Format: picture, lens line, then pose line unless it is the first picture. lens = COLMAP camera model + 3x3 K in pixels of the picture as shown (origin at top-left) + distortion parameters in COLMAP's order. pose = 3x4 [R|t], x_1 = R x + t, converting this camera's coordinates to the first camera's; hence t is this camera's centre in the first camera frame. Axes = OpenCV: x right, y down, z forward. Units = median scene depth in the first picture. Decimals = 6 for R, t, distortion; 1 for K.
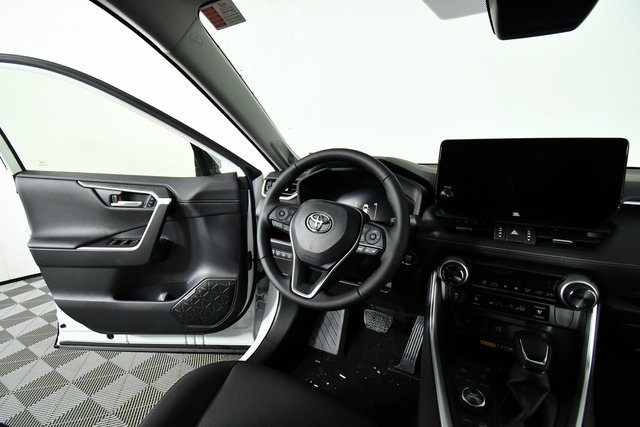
lens RADIAL K [[280.8, 0, 315.7], [0, 280.8, 211.9], [0, 0, 1]] dist [0.000787, -0.014374]
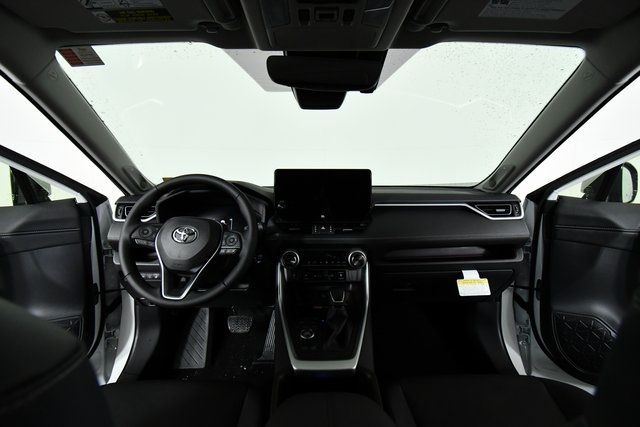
lens RADIAL K [[280.8, 0, 314.7], [0, 280.8, 212.5], [0, 0, 1]] dist [0.000787, -0.014374]
pose [[0.868778, -0.059203, 0.491650, -0.053113], [0.100229, 0.993302, -0.057500, 0.039416], [-0.484952, 0.099232, 0.868893, -0.188554]]
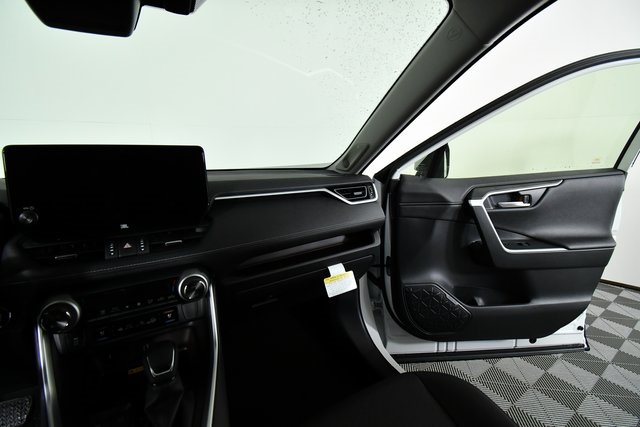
lens RADIAL K [[280.8, 0, 312.0], [0, 280.8, 211.8], [0, 0, 1]] dist [0.000787, -0.014374]
pose [[0.510524, -0.164655, 0.843952, 0.137510], [0.188504, 0.979051, 0.076983, 0.003979], [-0.838947, 0.119786, 0.530866, -0.011409]]
